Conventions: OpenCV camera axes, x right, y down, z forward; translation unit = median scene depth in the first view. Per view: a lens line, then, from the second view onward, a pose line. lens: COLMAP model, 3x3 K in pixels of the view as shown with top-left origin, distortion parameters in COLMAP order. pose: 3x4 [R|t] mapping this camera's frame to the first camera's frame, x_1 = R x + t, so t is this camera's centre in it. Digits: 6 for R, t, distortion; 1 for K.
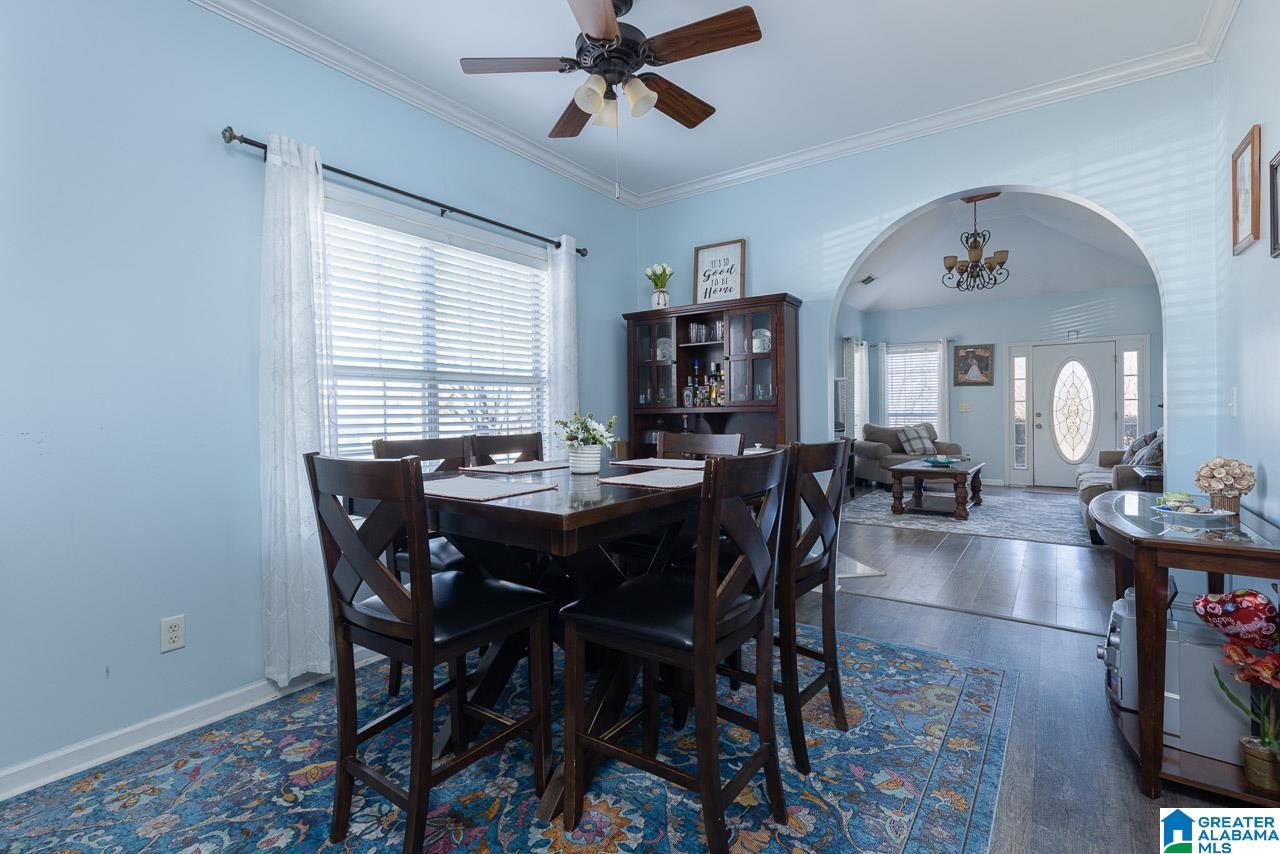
lens RADIAL K [[586.1, 0, 614.4], [0, 586.1, 416.6], [0, 0, 1]] dist [0.002717, 0.001270]
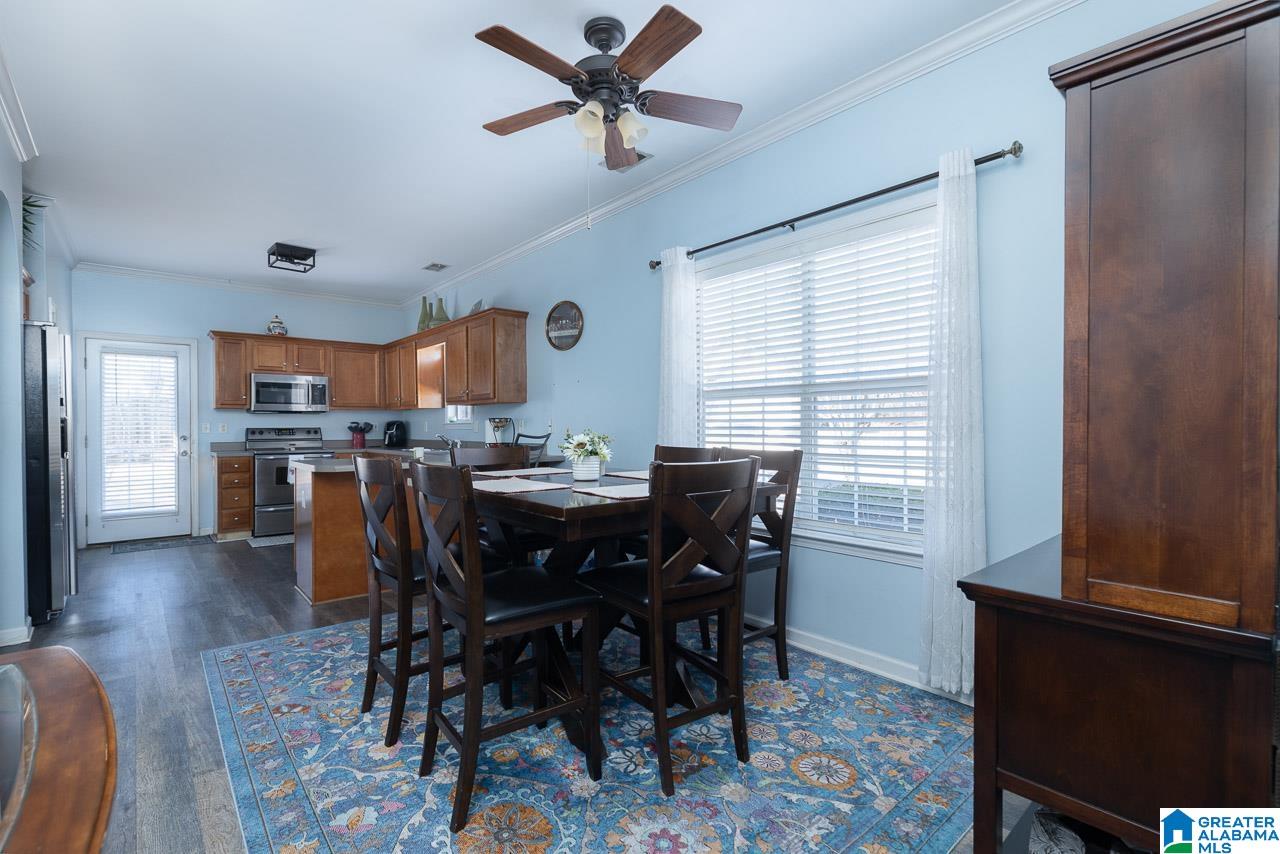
lens RADIAL K [[586.1, 0, 633.0], [0, 586.1, 427.6], [0, 0, 1]] dist [0.002717, 0.001270]
pose [[-0.222554, 0.012401, -0.974842, 0.845230], [-0.003800, 0.999900, 0.013587, -0.018022], [0.974913, 0.006728, -0.222485, 1.074134]]
